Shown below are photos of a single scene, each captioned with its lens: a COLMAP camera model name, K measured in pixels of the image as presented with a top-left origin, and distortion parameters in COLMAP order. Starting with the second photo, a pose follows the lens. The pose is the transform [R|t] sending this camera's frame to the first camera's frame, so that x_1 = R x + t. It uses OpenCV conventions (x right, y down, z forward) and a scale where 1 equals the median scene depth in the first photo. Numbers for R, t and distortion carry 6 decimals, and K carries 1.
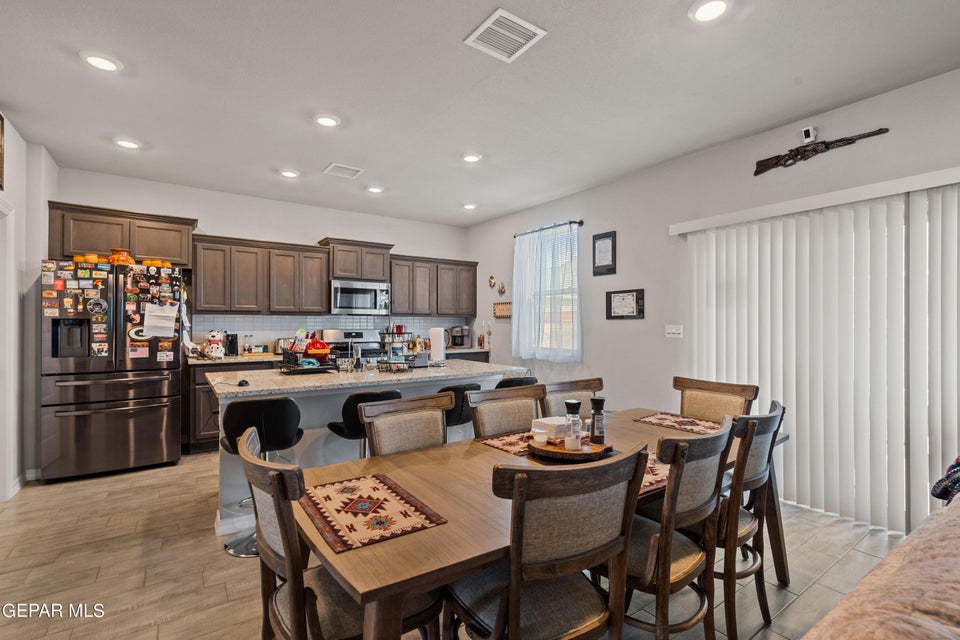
lens RADIAL K [[438.7, 0, 479.1], [0, 438.7, 322.1], [0, 0, 1]] dist [-0.000546, 0.000700]
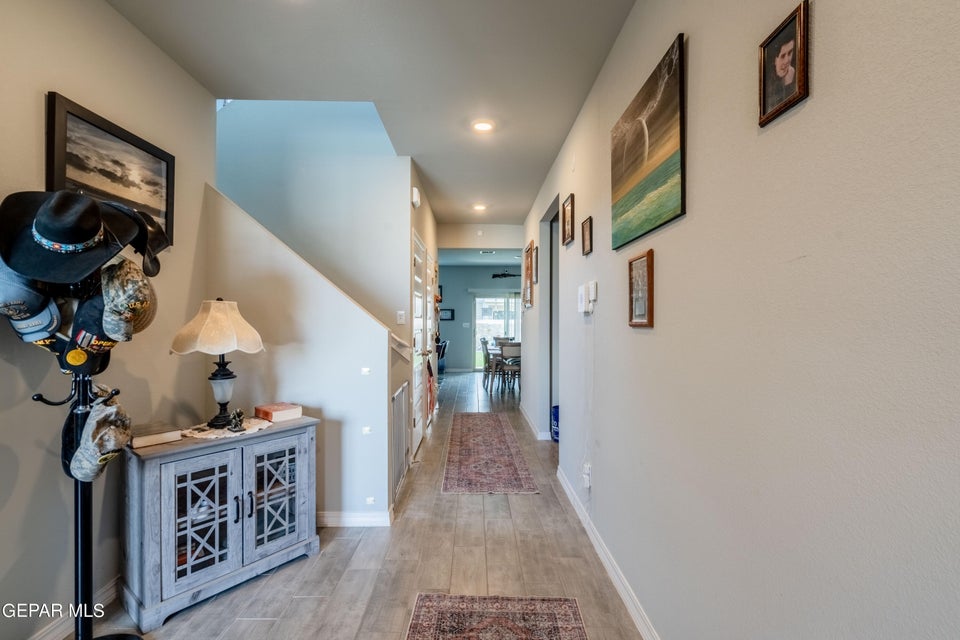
lens RADIAL K [[445.5, 0, 478.6], [0, 445.5, 339.1], [0, 0, 1]] dist [-0.000278, 0.000504]
pose [[0.565347, -0.028675, 0.824355, -1.980026], [-0.008825, 0.999128, 0.040807, -0.004981], [-0.824806, -0.030346, 0.564601, -0.750701]]
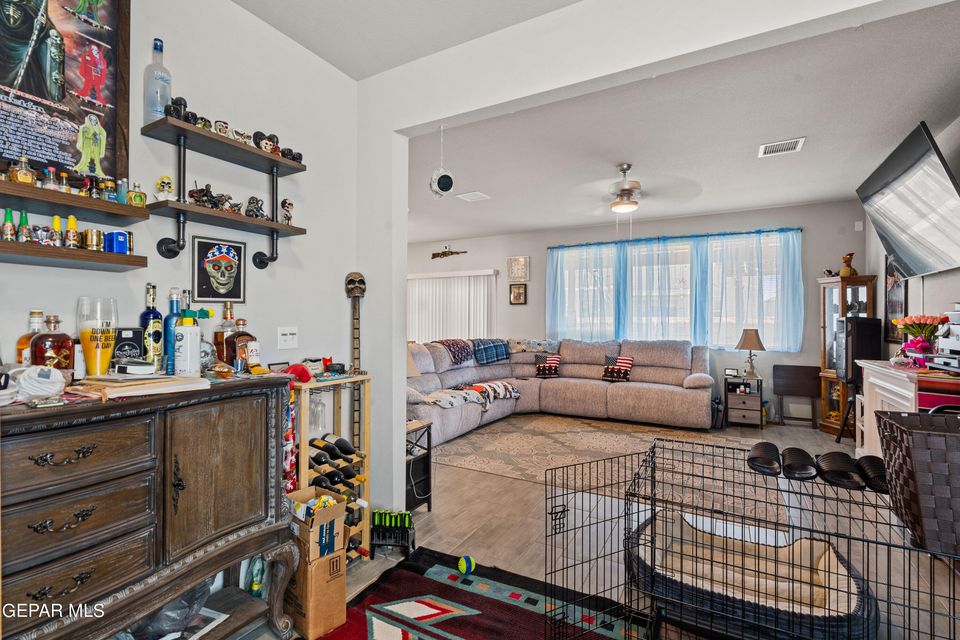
lens RADIAL K [[442.1, 0, 480.0], [0, 442.1, 320.0], [0, 0, 1]] dist [-0.000220, 0.000086]
pose [[0.902330, 0.005365, 0.431012, -0.156555], [-0.008137, 0.999956, 0.004587, -0.010367], [-0.430968, -0.007646, 0.902335, -1.149852]]
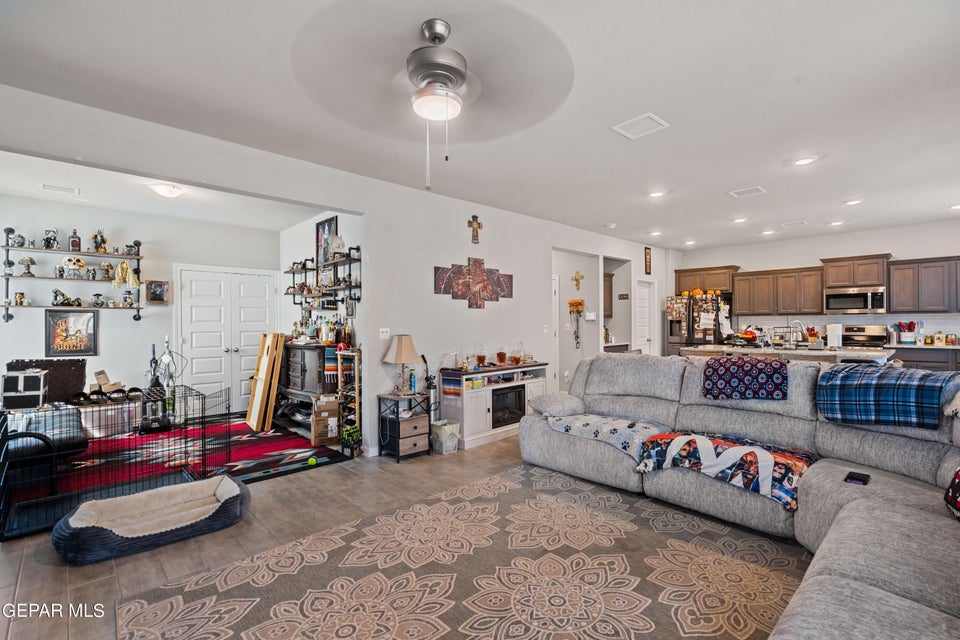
lens RADIAL K [[437.9, 0, 478.6], [0, 437.9, 323.9], [0, 0, 1]] dist [-0.005374, 0.000409]
pose [[0.142287, 0.000885, -0.989825, 1.171392], [0.013272, 0.999908, 0.002802, -0.007410], [0.989736, -0.013535, 0.142262, -0.368595]]
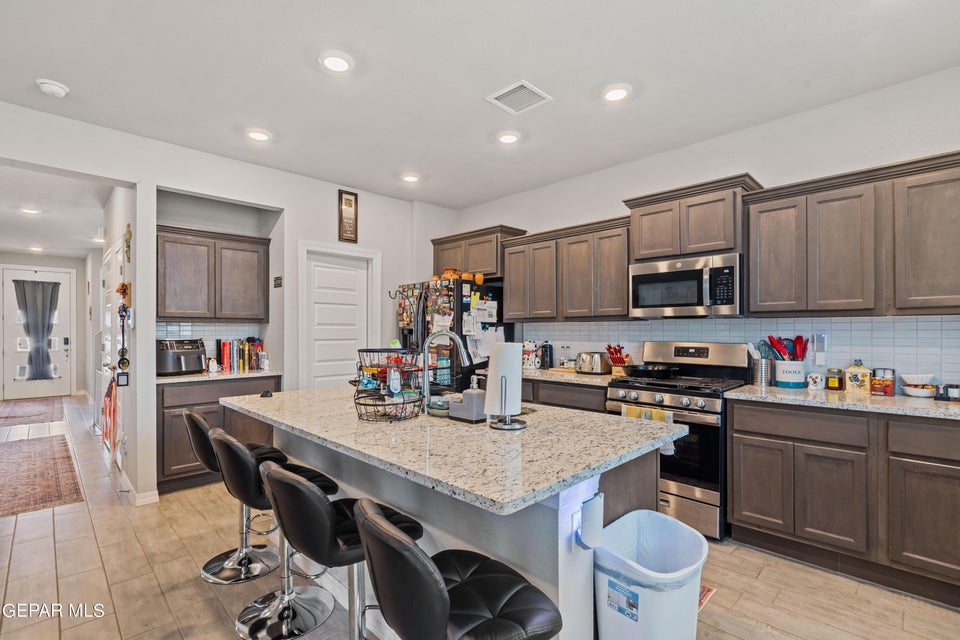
lens RADIAL K [[441.8, 0, 482.2], [0, 441.8, 333.7], [0, 0, 1]] dist [-0.000737, 0.000578]
pose [[0.173156, 0.005046, -0.984881, 0.357295], [0.004687, 0.999971, 0.005947, 0.000252], [0.984883, -0.005646, 0.173128, 0.907400]]
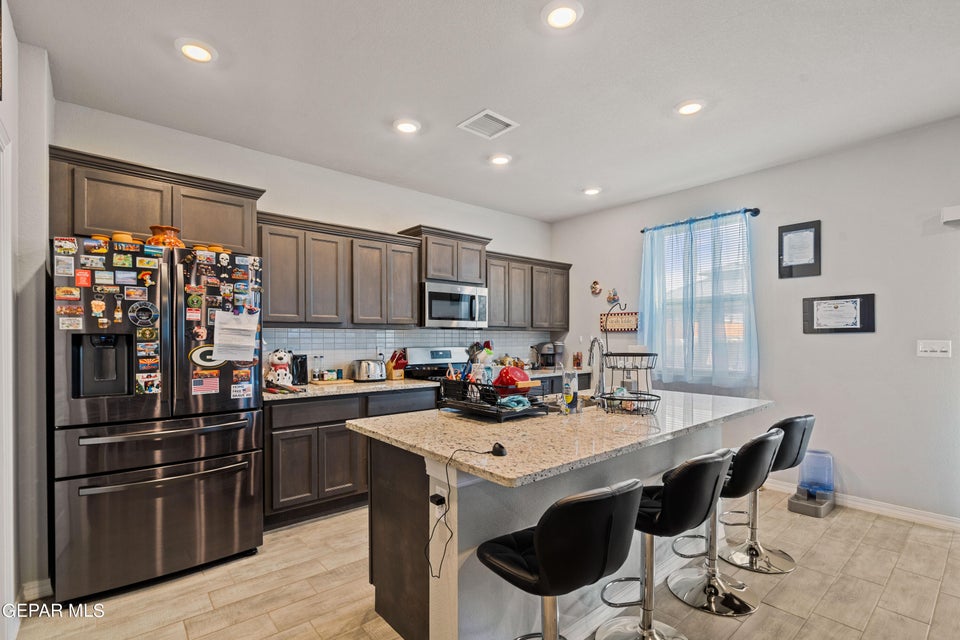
lens RADIAL K [[445.5, 0, 478.6], [0, 445.5, 339.1], [0, 0, 1]] dist [-0.000278, 0.000504]
pose [[0.995647, -0.003221, 0.093149, -0.427483], [0.002706, 0.999980, 0.005656, -0.002340], [-0.093165, -0.005379, 0.995636, 0.305576]]
